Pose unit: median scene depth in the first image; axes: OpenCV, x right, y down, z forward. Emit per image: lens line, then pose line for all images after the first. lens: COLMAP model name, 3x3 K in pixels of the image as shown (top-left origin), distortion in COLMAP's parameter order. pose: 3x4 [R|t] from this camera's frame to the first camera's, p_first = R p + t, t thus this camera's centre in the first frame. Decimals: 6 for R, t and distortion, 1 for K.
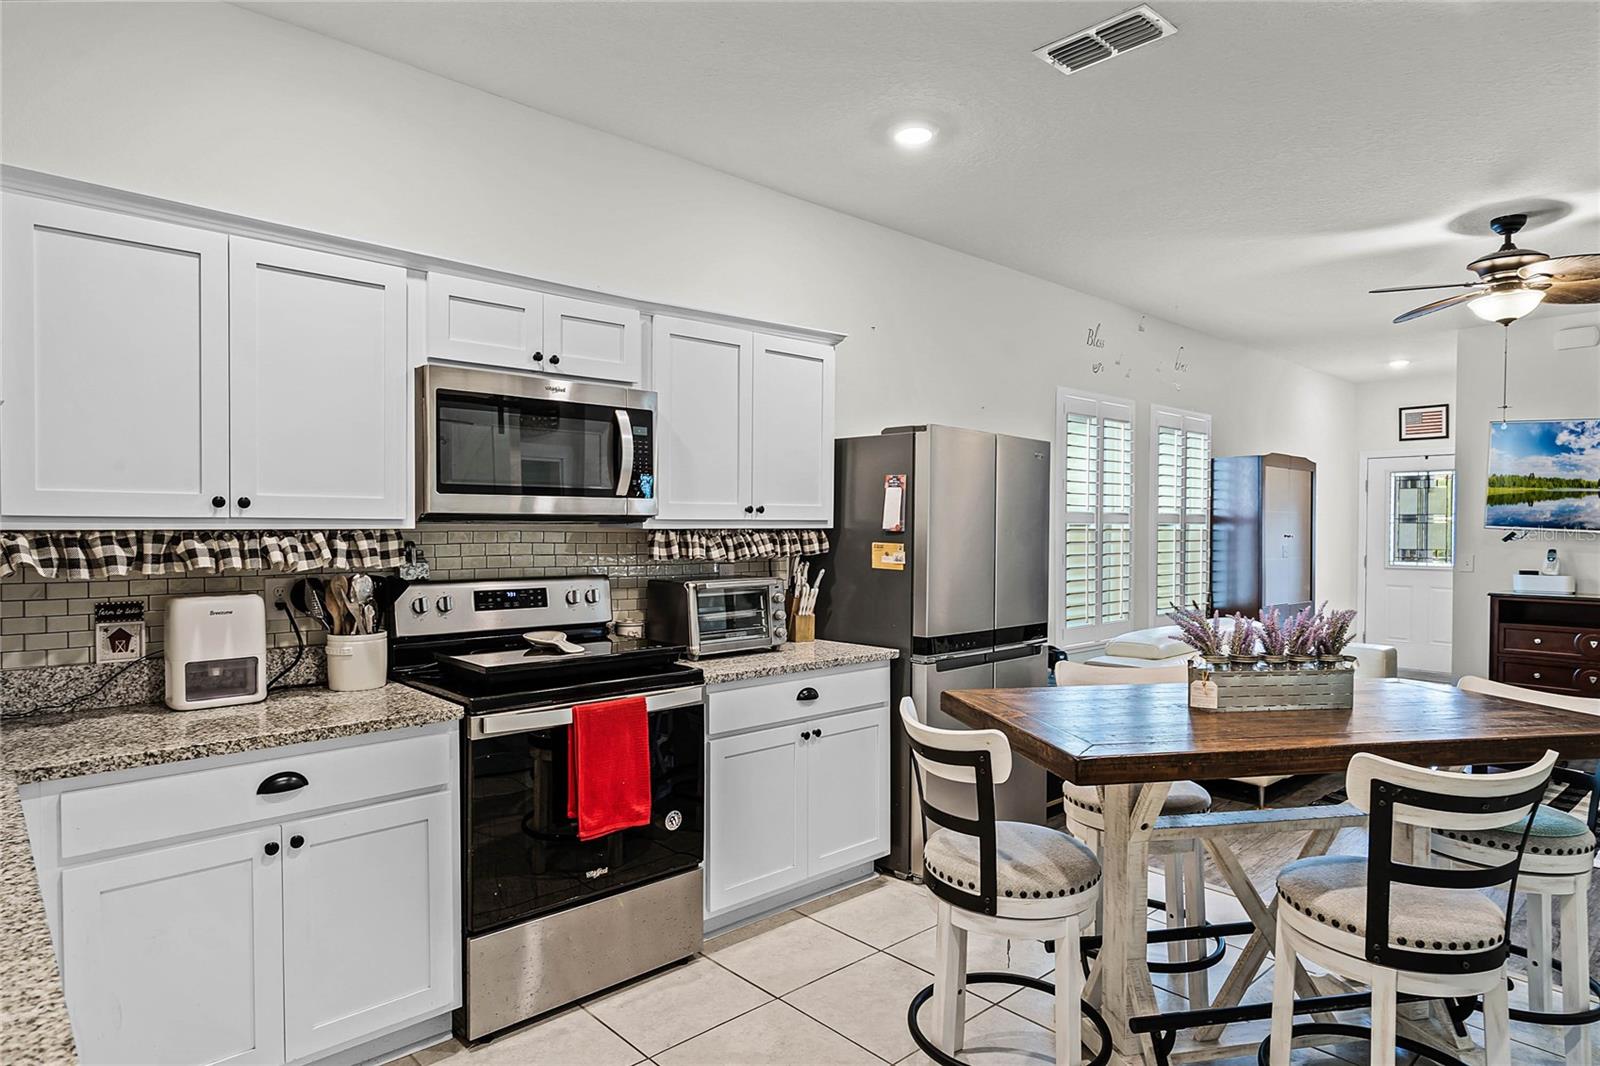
lens RADIAL K [[943.1, 0, 797.5], [0, 943.1, 537.2], [0, 0, 1]] dist [0.016591, -0.001878]
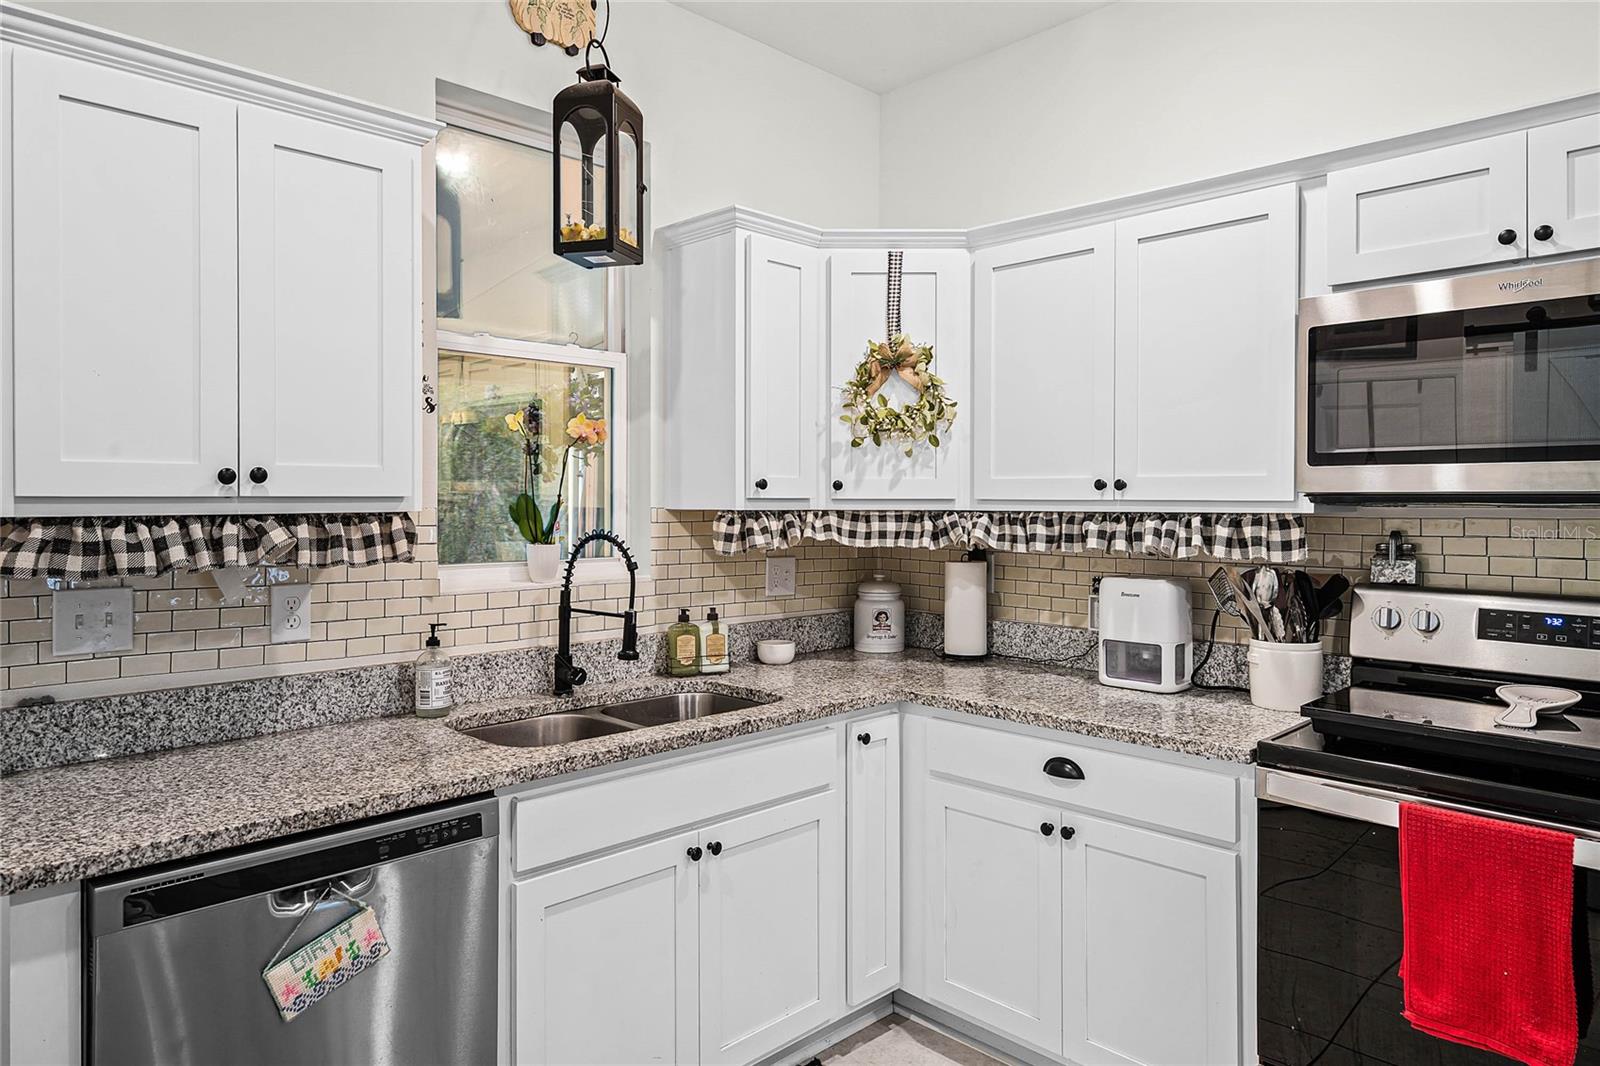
lens RADIAL K [[990.4, 0, 760.9], [0, 990.4, 498.9], [0, 0, 1]] dist [0.006733, 0.001672]
pose [[0.008439, -0.004641, -0.999954, 0.426922], [-0.016260, 0.999856, -0.004778, -0.010273], [0.999832, 0.016299, 0.008362, 0.585182]]
